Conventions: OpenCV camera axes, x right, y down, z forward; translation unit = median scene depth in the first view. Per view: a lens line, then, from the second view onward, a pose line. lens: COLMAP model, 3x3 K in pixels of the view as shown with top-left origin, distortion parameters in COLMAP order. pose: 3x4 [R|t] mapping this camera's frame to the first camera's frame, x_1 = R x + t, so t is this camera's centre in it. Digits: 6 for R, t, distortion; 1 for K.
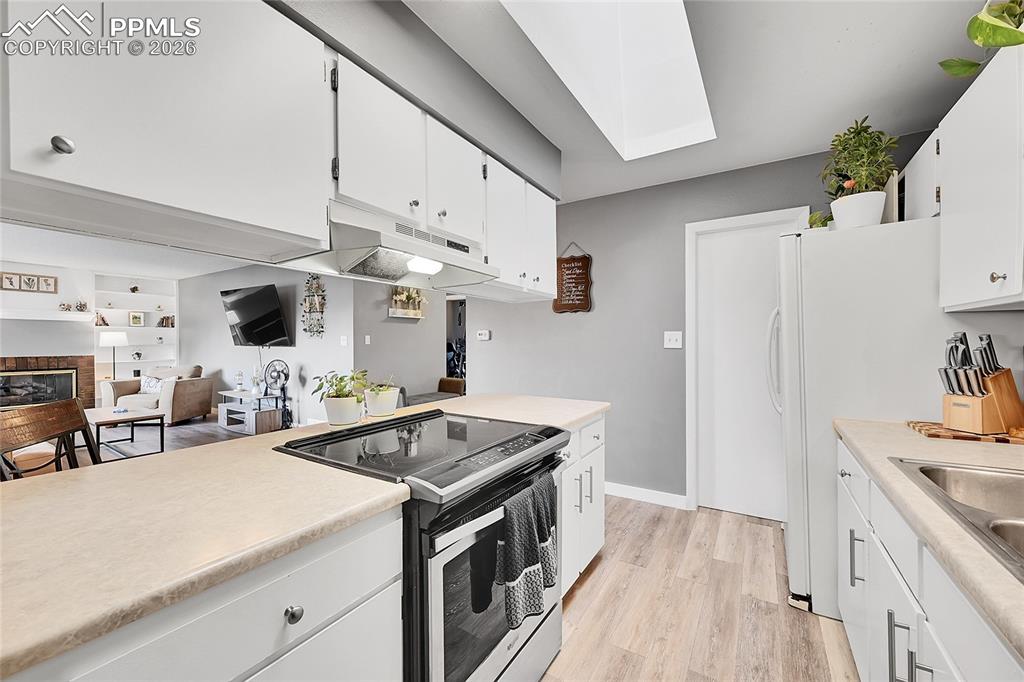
lens RADIAL K [[402.6, 0, 512.0], [0, 402.6, 341.0], [0, 0, 1]] dist [-0.001954, 0.000454]
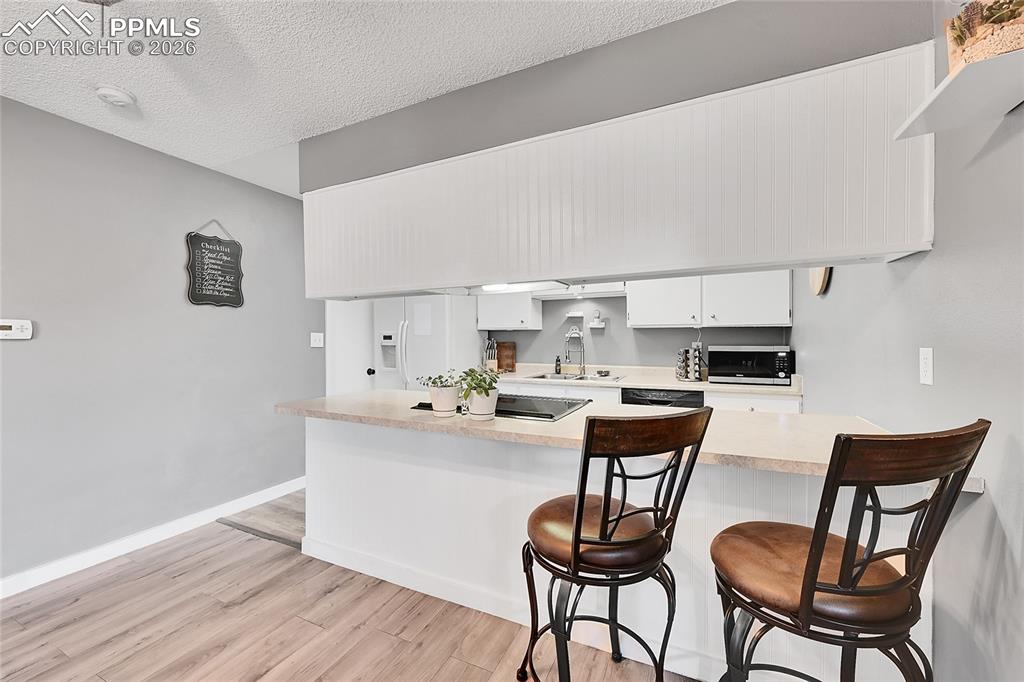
lens RADIAL K [[402.6, 0, 512.0], [0, 402.6, 341.0], [0, 0, 1]] dist [-0.001954, 0.000454]
pose [[-0.115764, 0.000048, 0.993277, -0.438876], [0.003703, 0.999993, 0.000384, 0.000728], [-0.993270, 0.003722, -0.115763, 0.303226]]
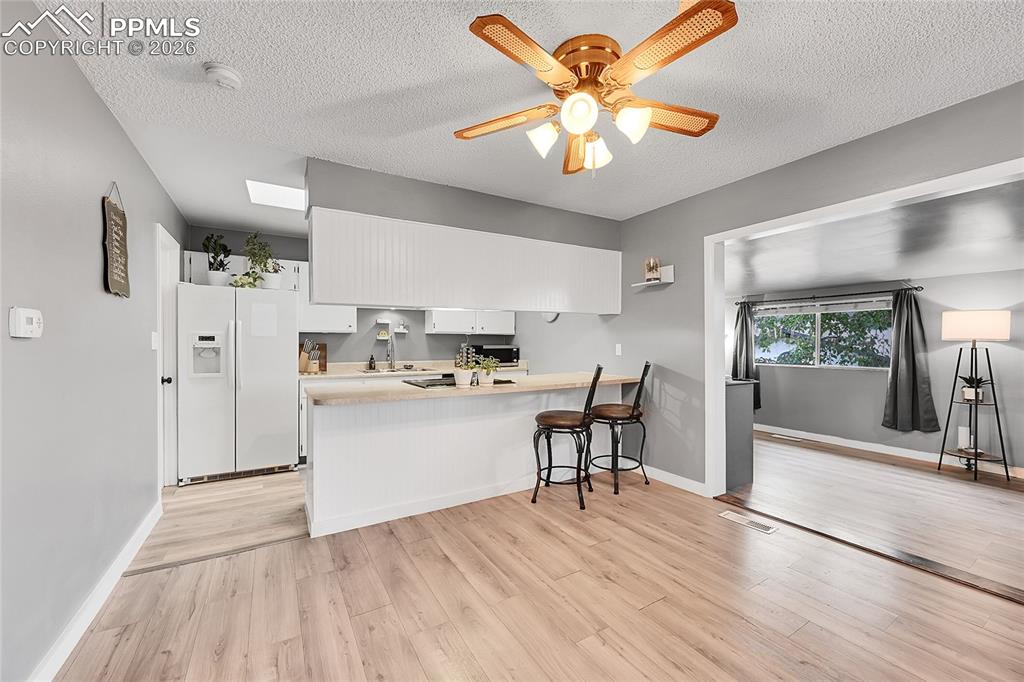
lens RADIAL K [[402.6, 0, 512.0], [0, 402.6, 341.0], [0, 0, 1]] dist [-0.001954, 0.000454]
pose [[-0.890015, 0.005893, 0.455893, -0.405111], [0.004706, 0.999982, -0.003740, 0.002164], [-0.455907, -0.001183, -0.890027, 0.769465]]
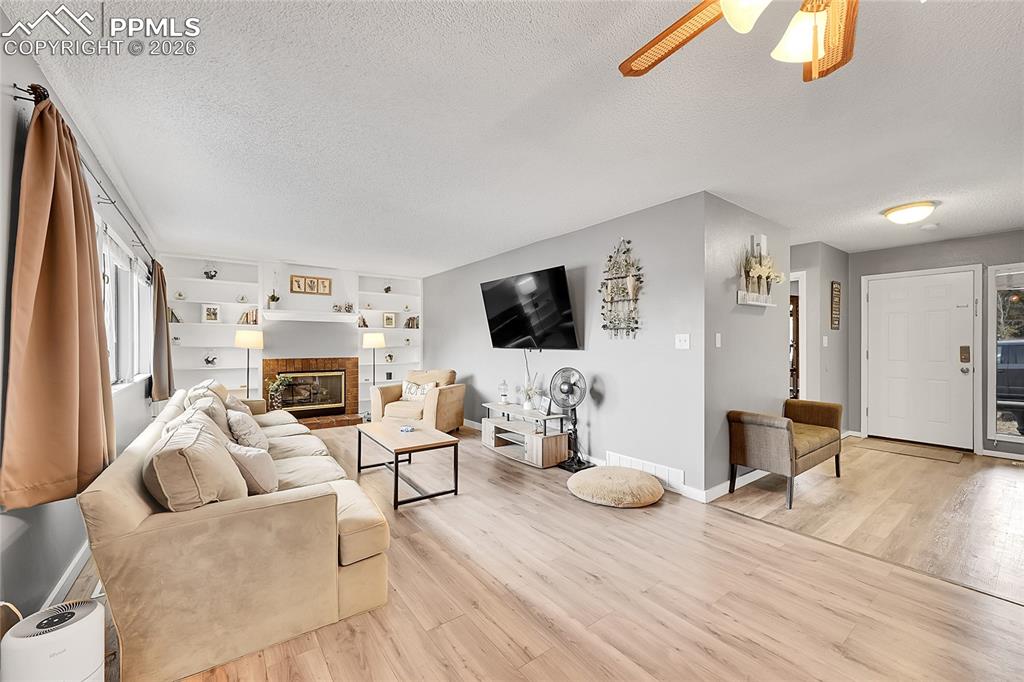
lens RADIAL K [[402.6, 0, 512.0], [0, 402.6, 341.0], [0, 0, 1]] dist [-0.001954, 0.000454]
pose [[0.929497, -0.001344, -0.368827, -0.386548], [-0.001430, 0.999973, -0.007248, 0.003052], [0.368826, 0.007265, 0.929470, 0.264826]]
